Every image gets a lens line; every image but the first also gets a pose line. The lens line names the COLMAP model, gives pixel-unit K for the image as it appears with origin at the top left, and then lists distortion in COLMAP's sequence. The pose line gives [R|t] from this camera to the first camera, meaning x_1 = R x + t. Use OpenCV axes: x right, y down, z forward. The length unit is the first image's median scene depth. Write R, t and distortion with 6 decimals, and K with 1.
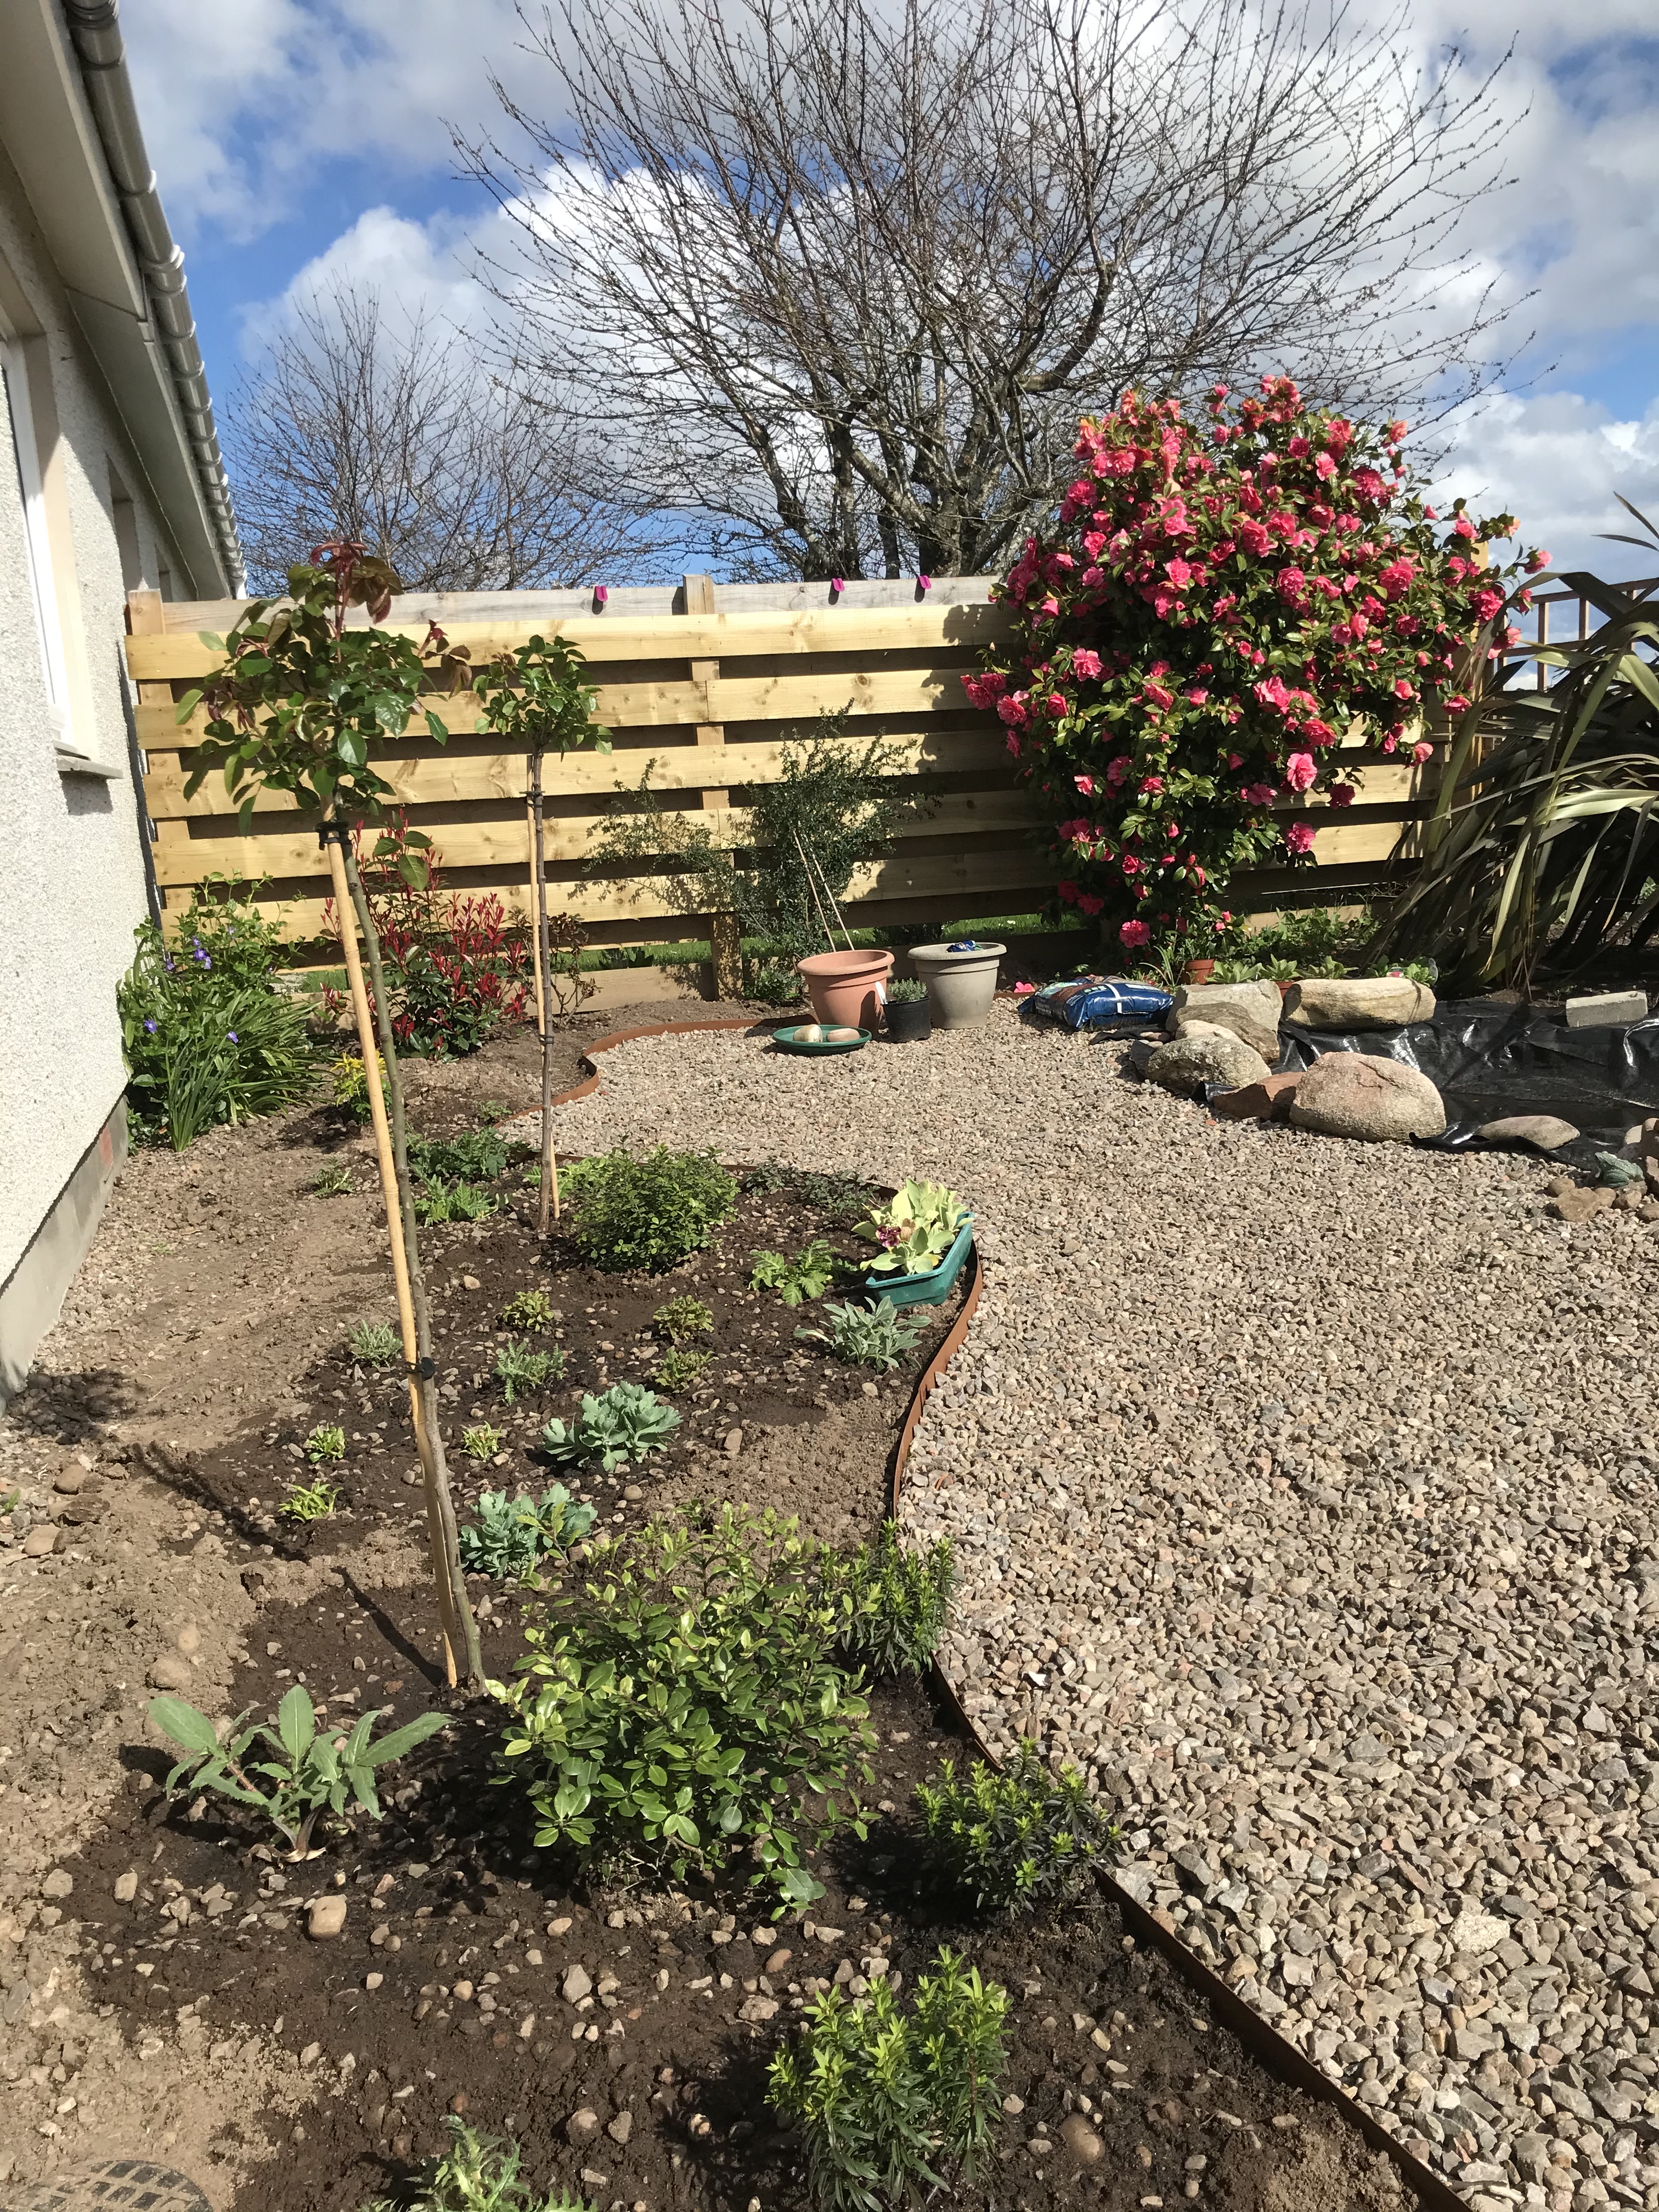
lens RADIAL K [[1798.2, 0, 836.2], [0, 1798.2, 1090.1], [0, 0, 1]] dist [0.026023, -0.028238]
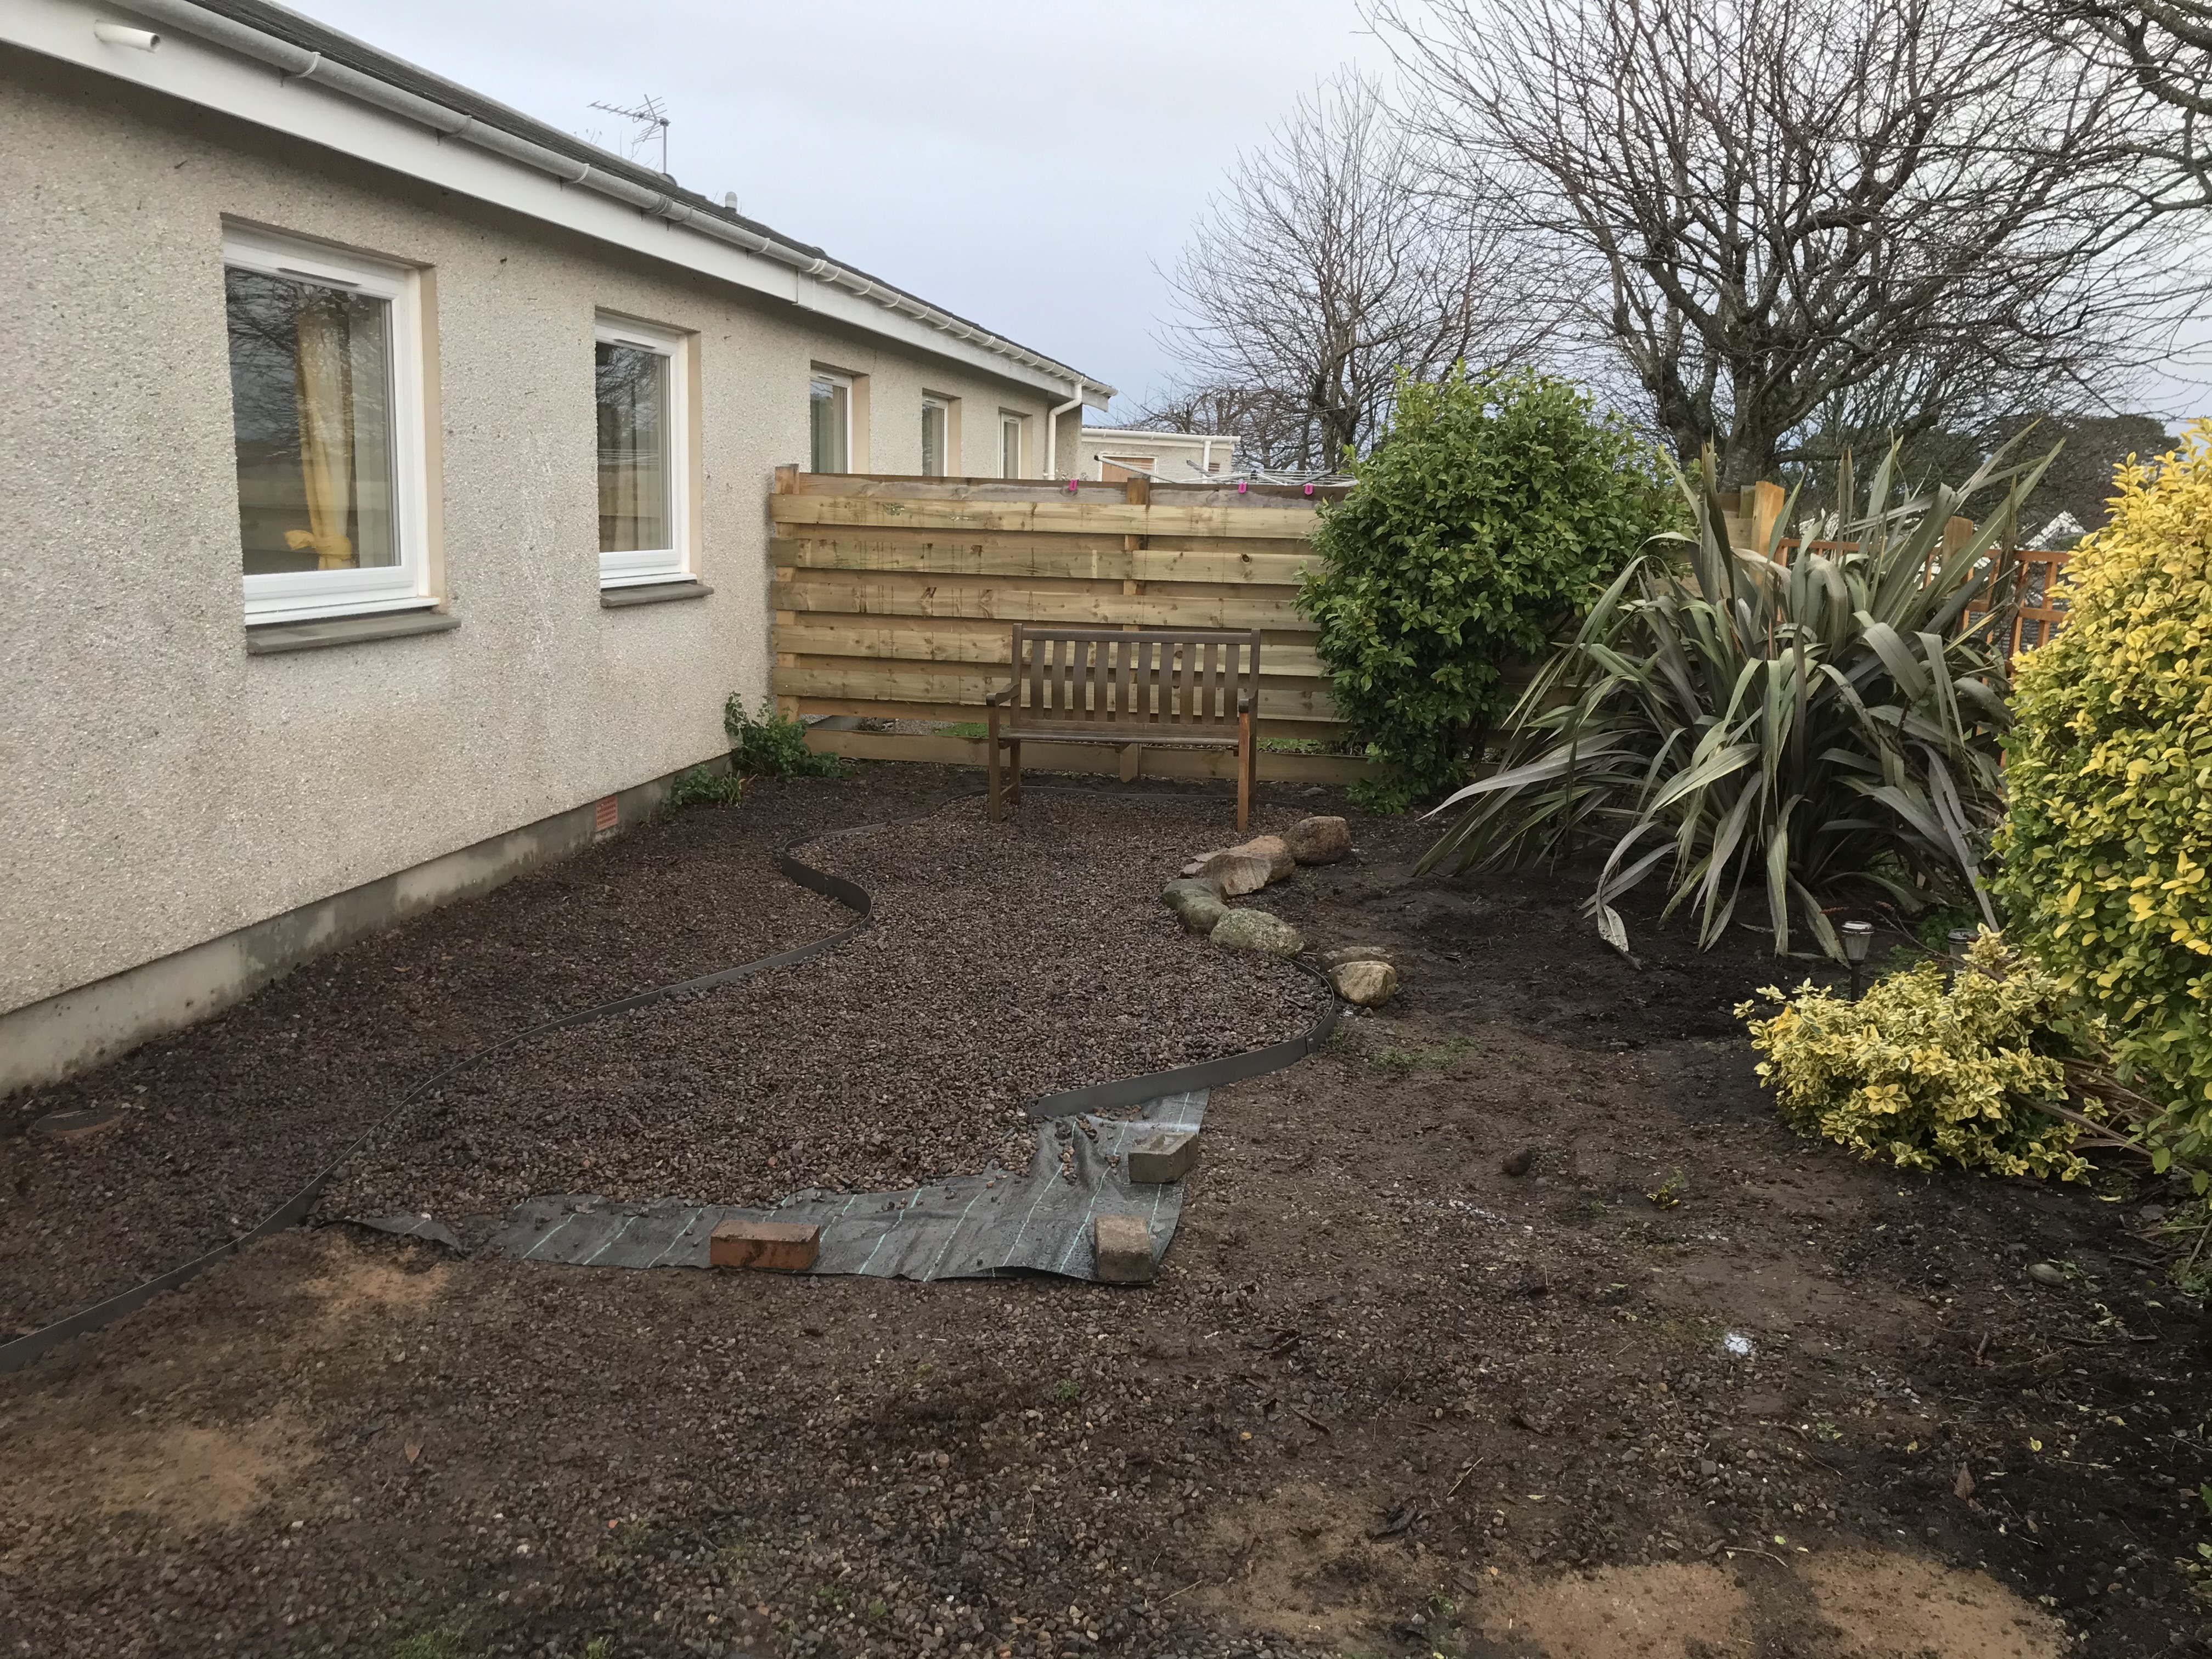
lens RADIAL K [[1798.2, 0, 1106.2], [0, 1798.2, 813.7], [0, 0, 1]] dist [0.026023, -0.028238]
pose [[0.899843, 0.153866, -0.408175, 0.504345], [-0.150793, 0.987759, 0.039916, -0.074373], [0.409320, 0.025632, 0.912031, -0.280378]]
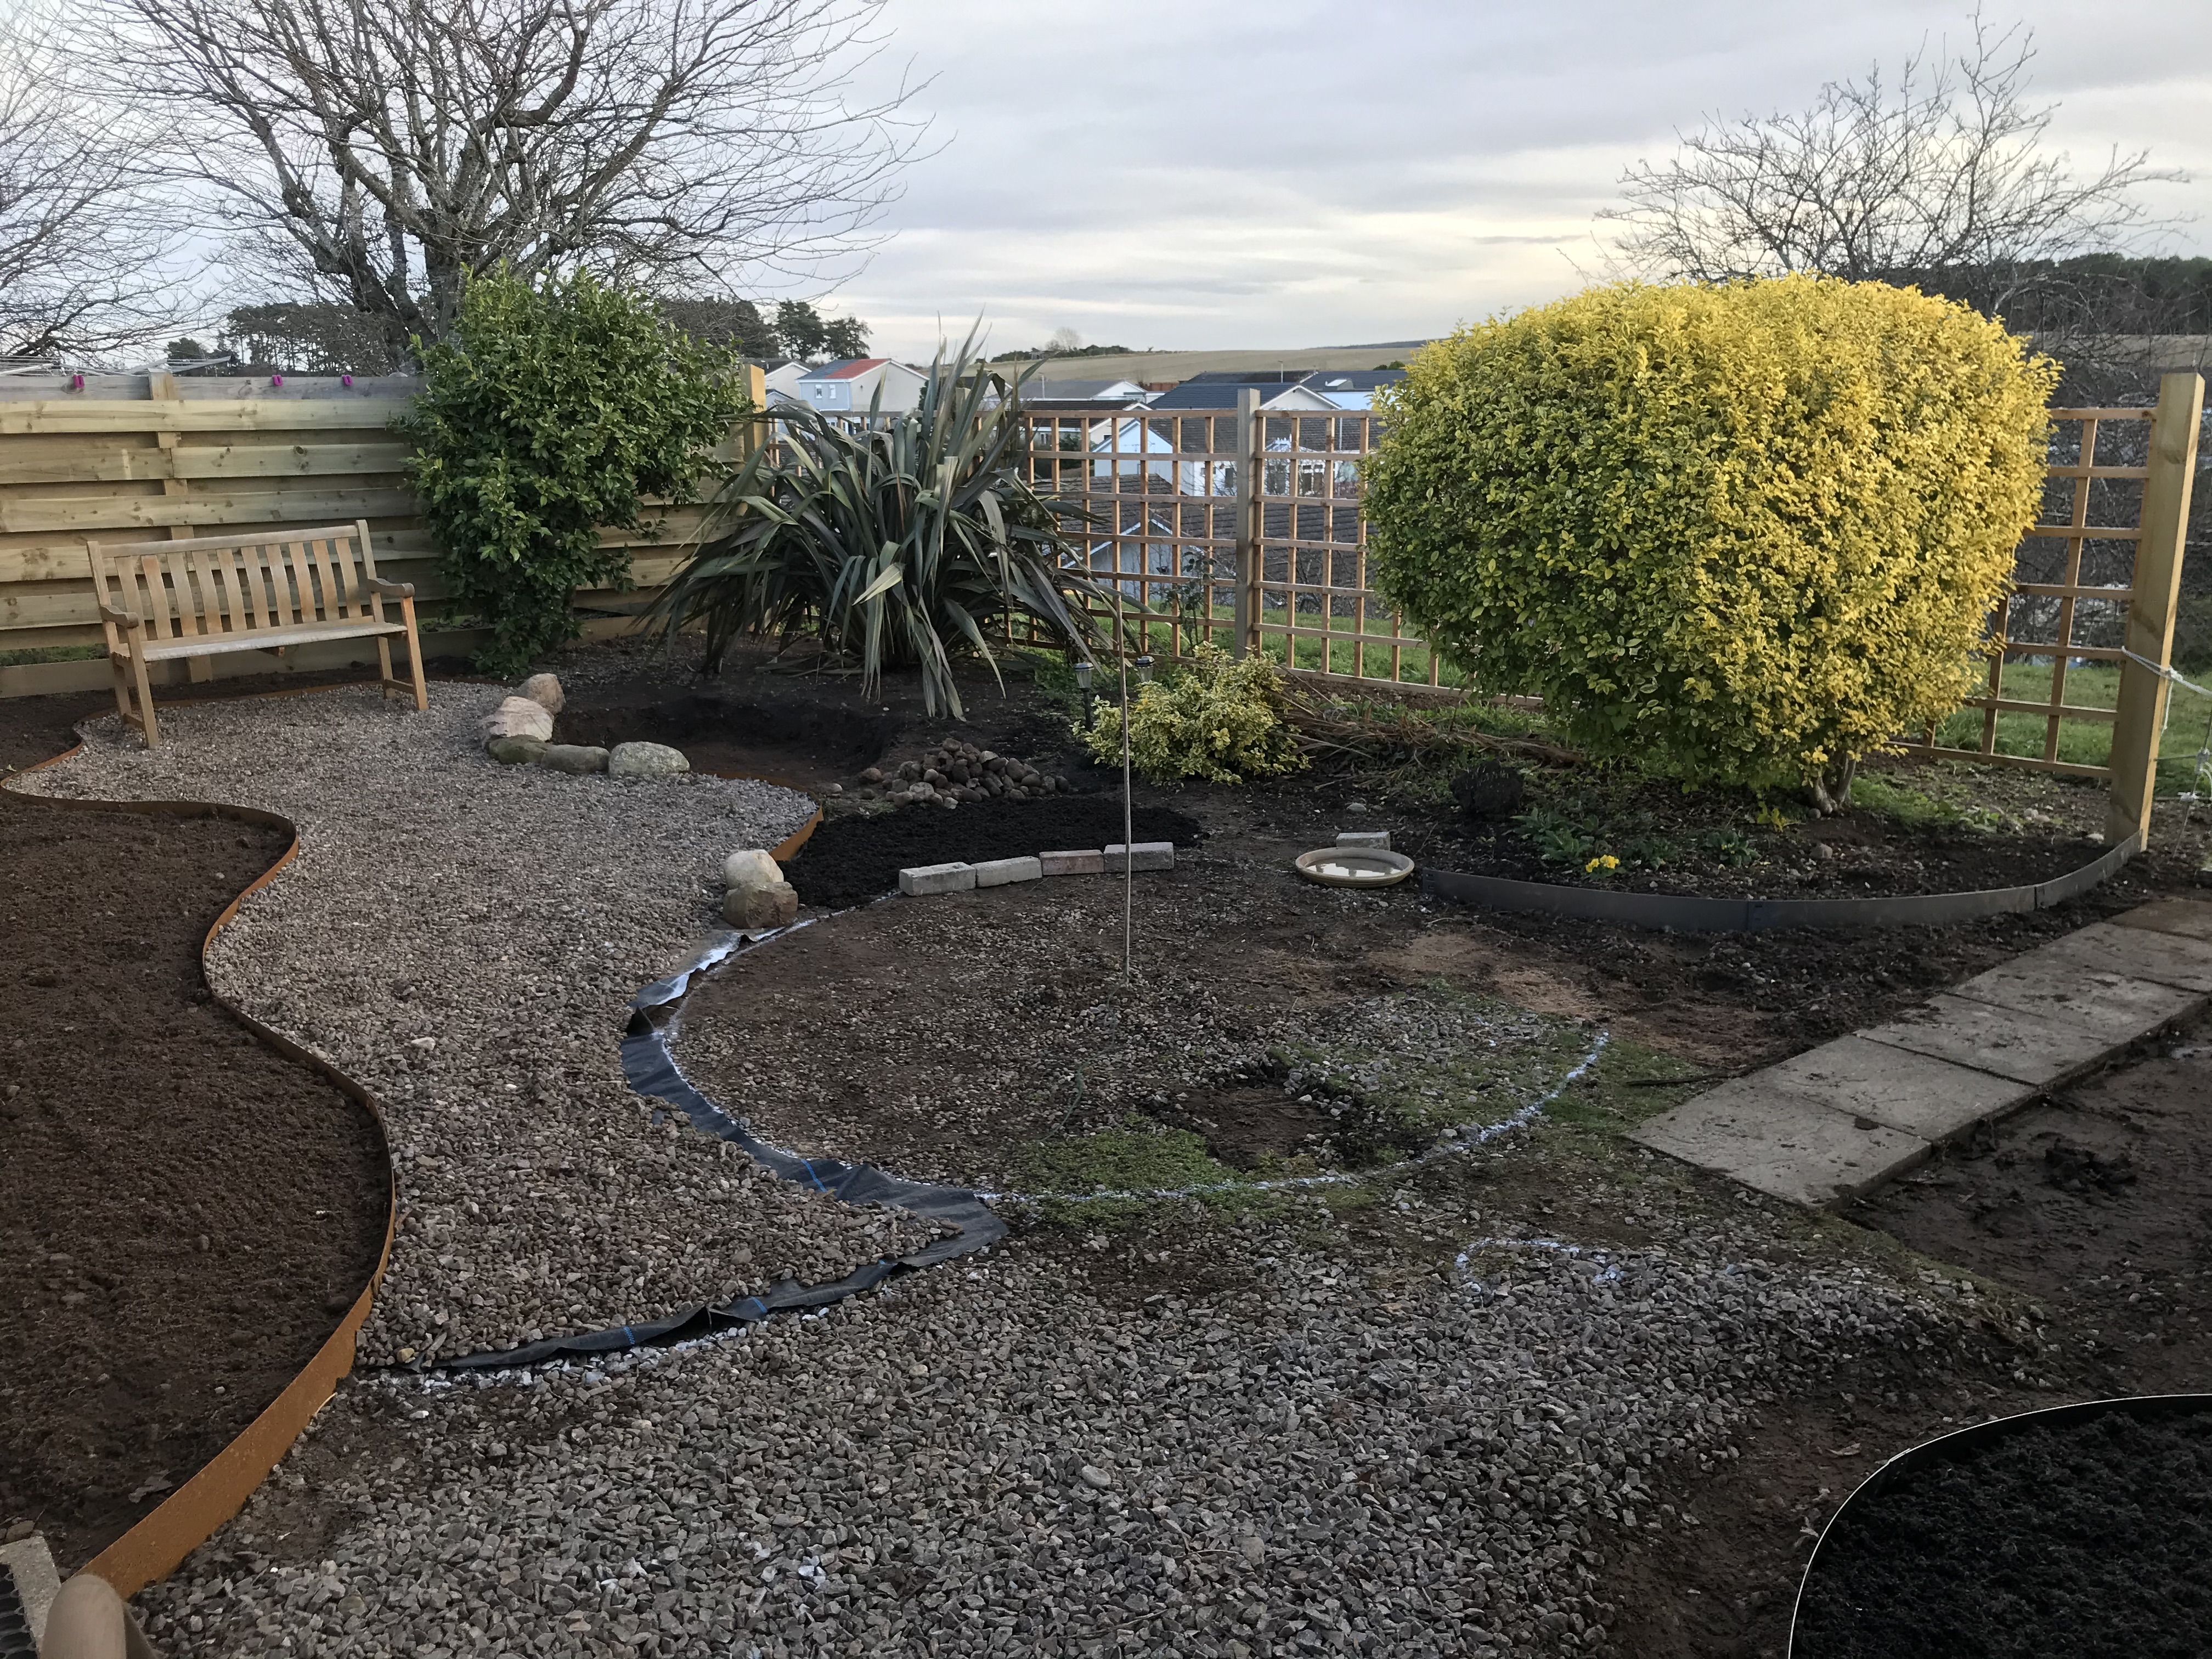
lens RADIAL K [[1798.2, 0, 1105.2], [0, 1798.2, 804.2], [0, 0, 1]] dist [0.026023, -0.028238]
pose [[0.935493, -0.030793, 0.352000, 0.096918], [0.016210, 0.998887, 0.044300, -0.007385], [-0.352972, -0.035737, 0.934951, -0.521130]]
